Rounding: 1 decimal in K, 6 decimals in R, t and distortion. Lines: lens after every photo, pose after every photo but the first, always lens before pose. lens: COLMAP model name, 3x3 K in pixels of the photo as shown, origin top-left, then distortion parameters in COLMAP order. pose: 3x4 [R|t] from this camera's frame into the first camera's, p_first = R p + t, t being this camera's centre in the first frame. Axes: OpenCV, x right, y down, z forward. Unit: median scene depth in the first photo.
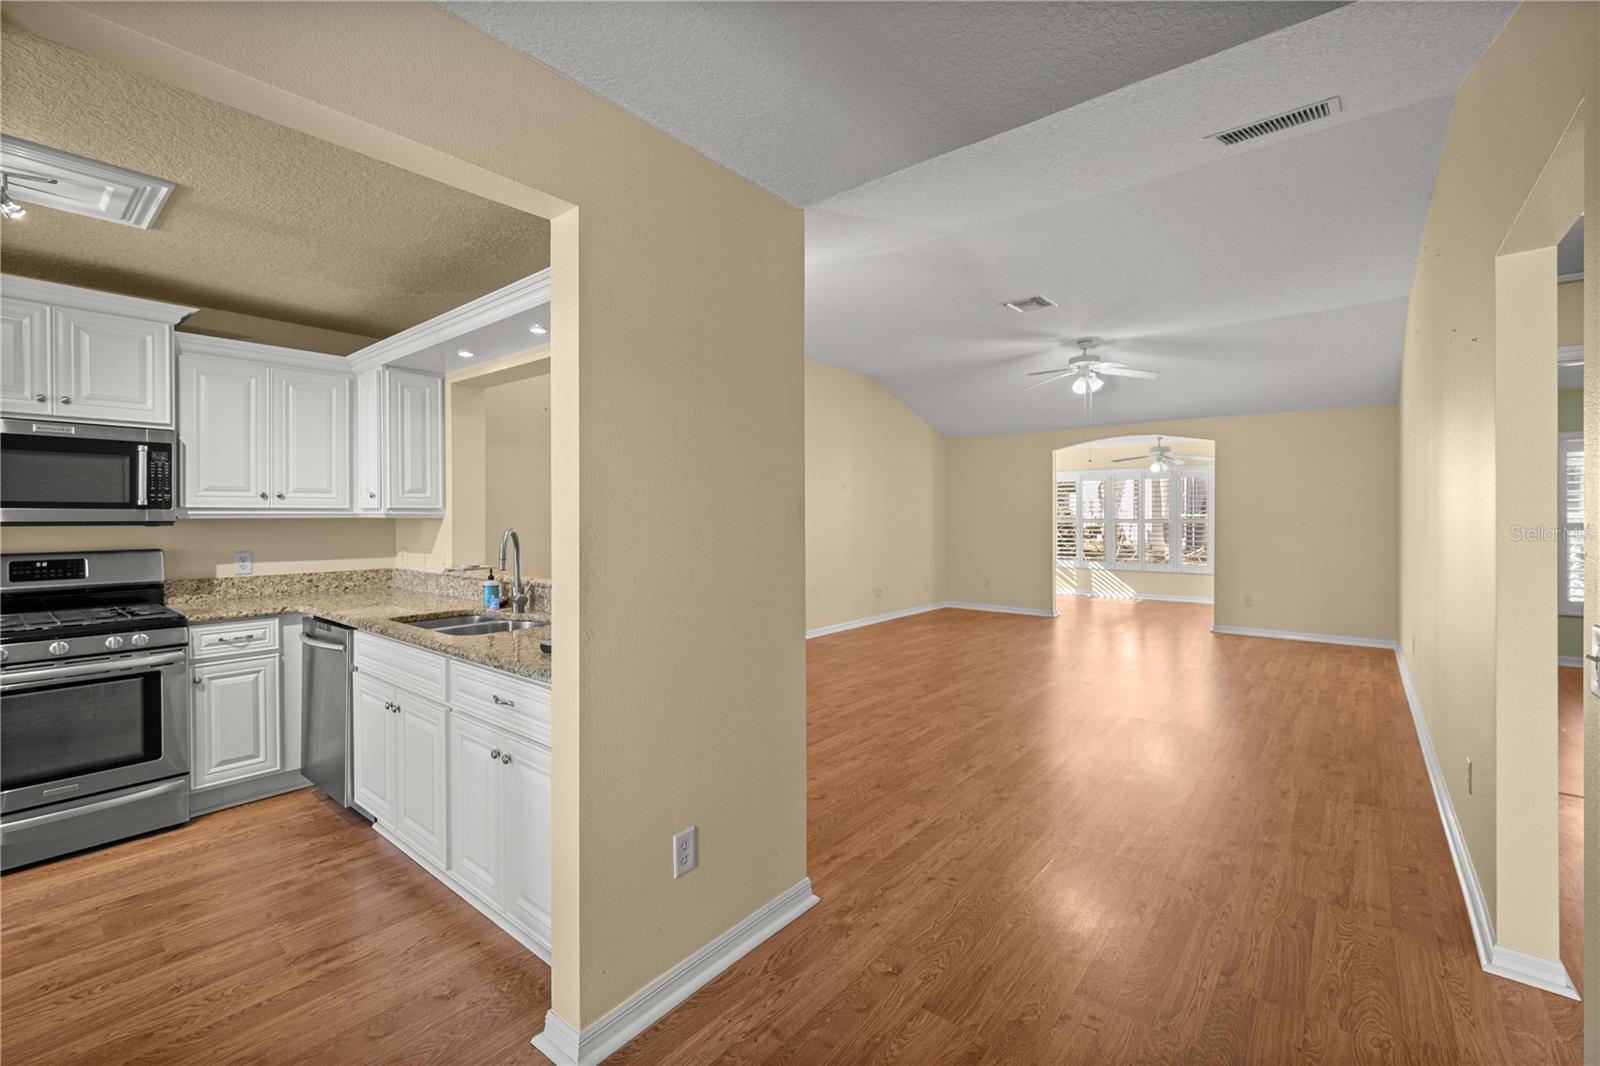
lens RADIAL K [[676.3, 0, 800.2], [0, 676.3, 524.1], [0, 0, 1]] dist [-0.001148, -0.000237]
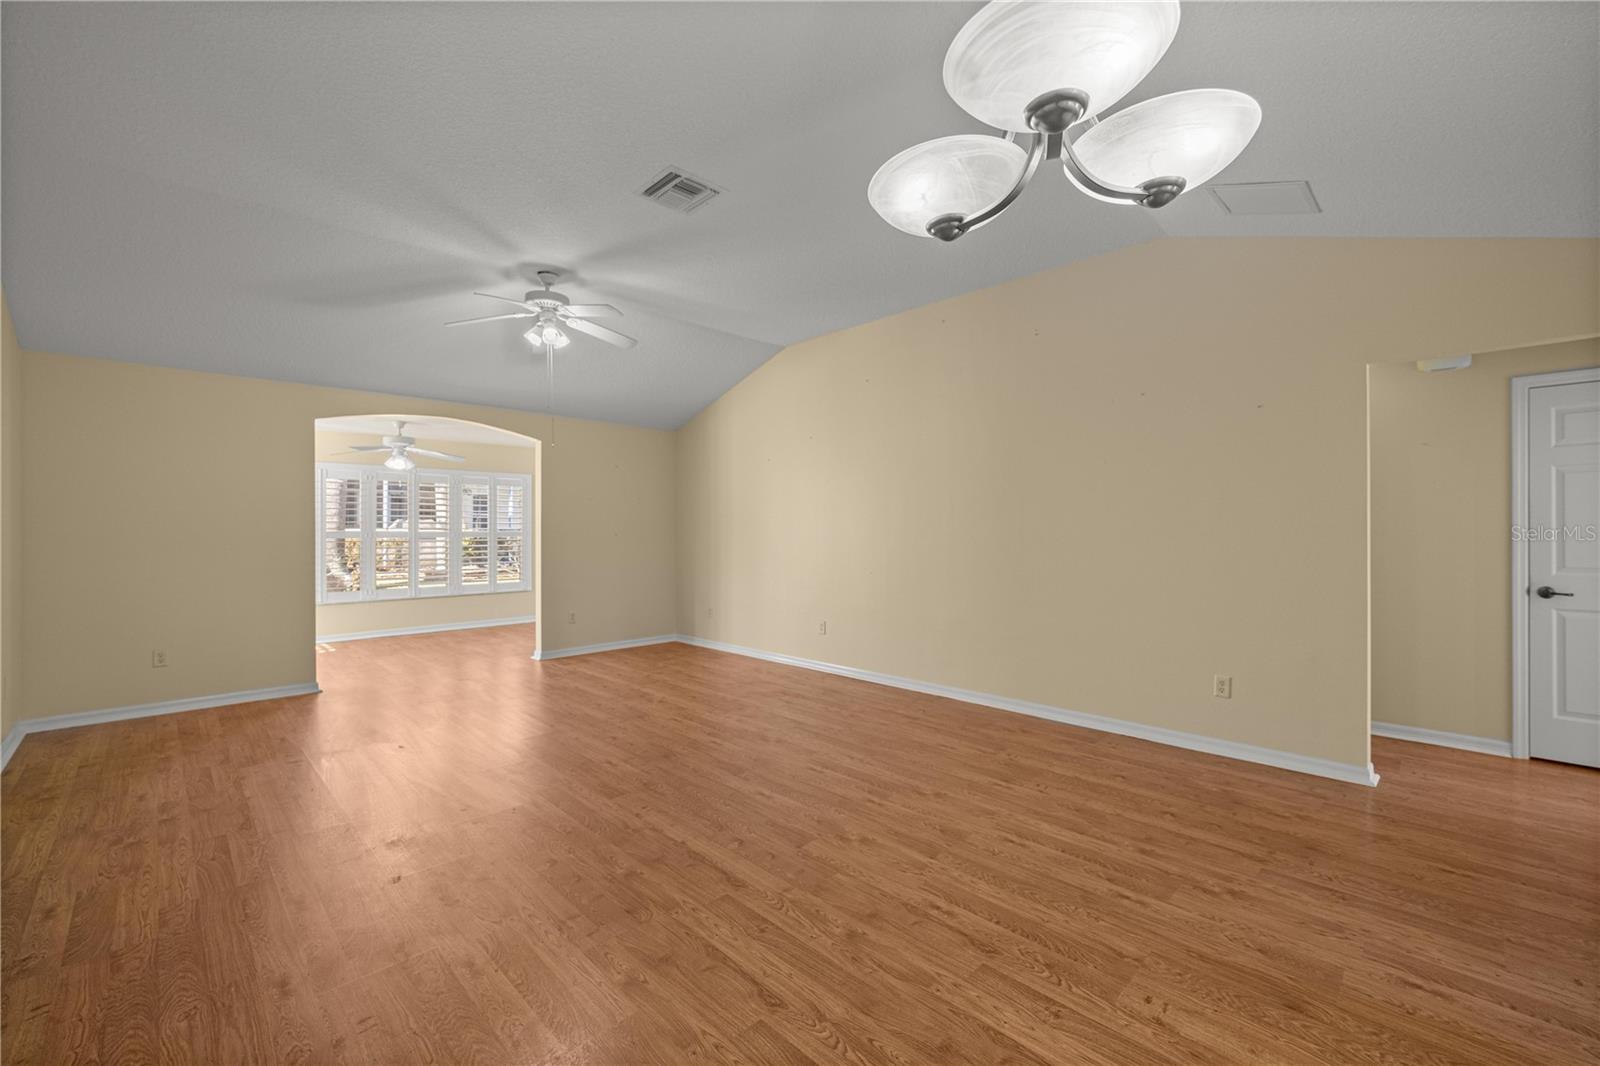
lens RADIAL K [[654.4, 0, 800.0], [0, 654.4, 533.0], [0, 0, 1]] dist [-0.001354, -0.000371]
pose [[0.094587, -0.002600, 0.995513, -0.204378], [0.014315, 0.999897, 0.001251, 0.000377], [-0.995414, 0.014133, 0.094615, 0.618256]]
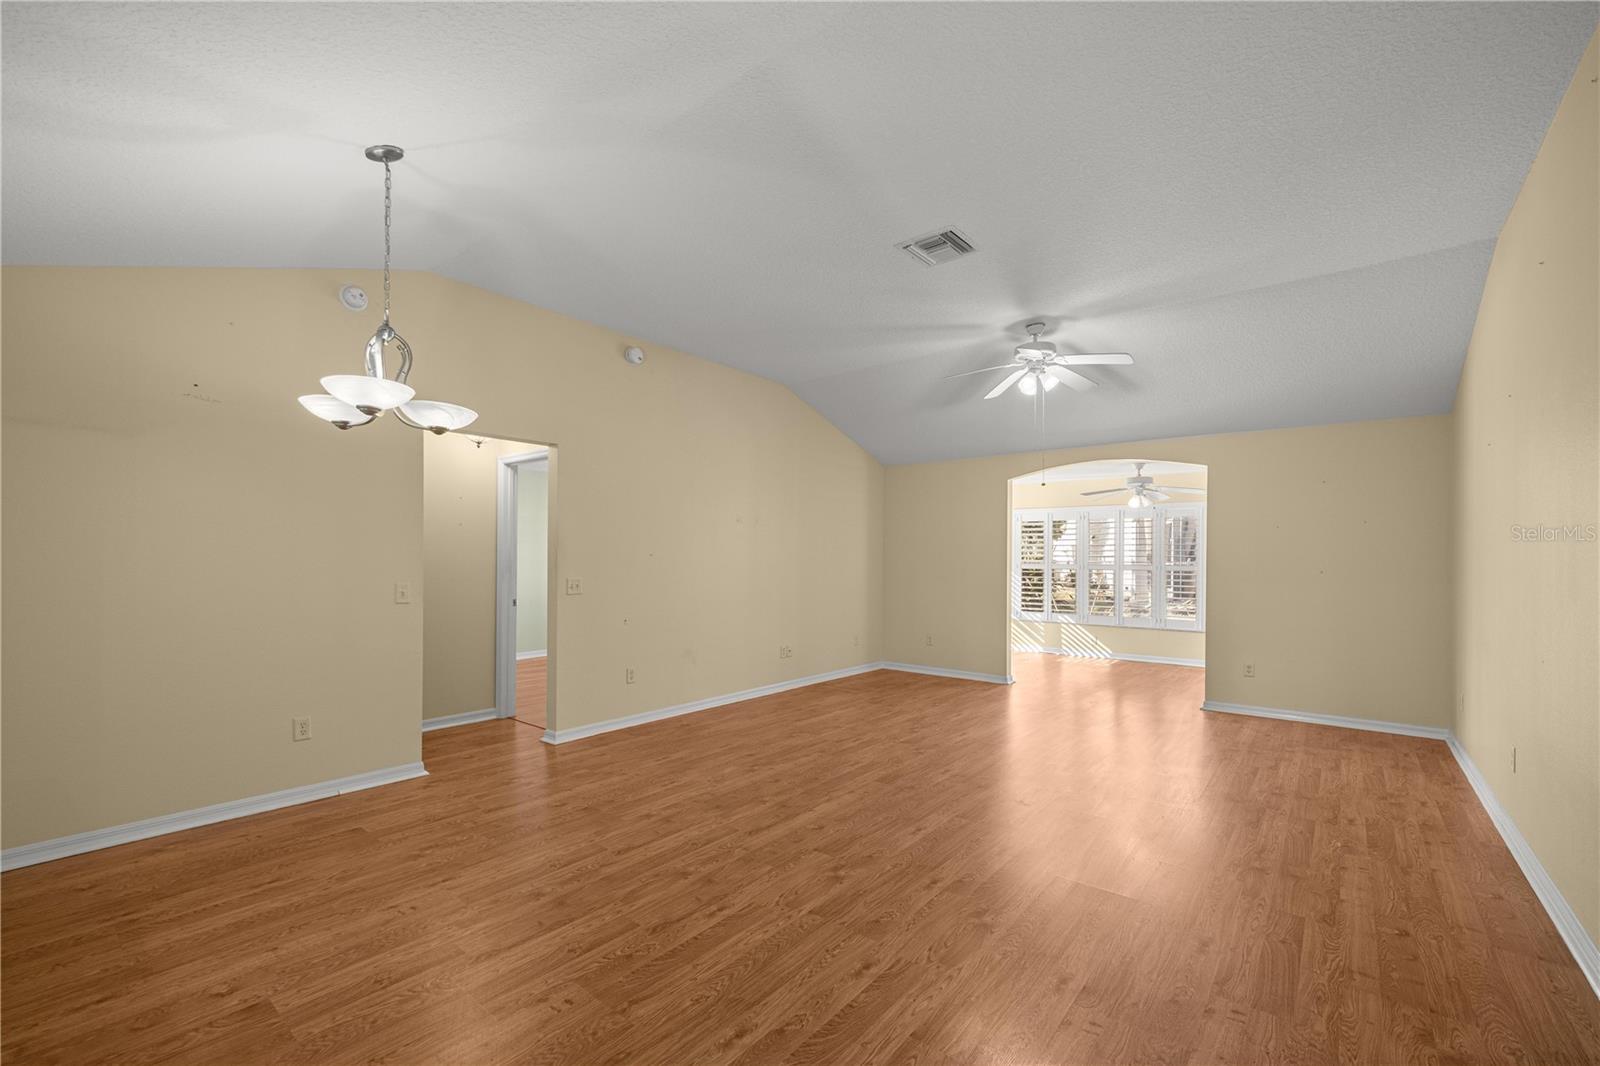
lens RADIAL K [[673.6, 0, 797.8], [0, 673.6, 561.4], [0, 0, 1]] dist [-0.000457, -0.000163]
pose [[0.999915, 0.010240, 0.008049, 0.141357], [-0.010155, 0.999892, -0.010615, 0.001597], [-0.008157, 0.010533, 0.999911, 0.237559]]
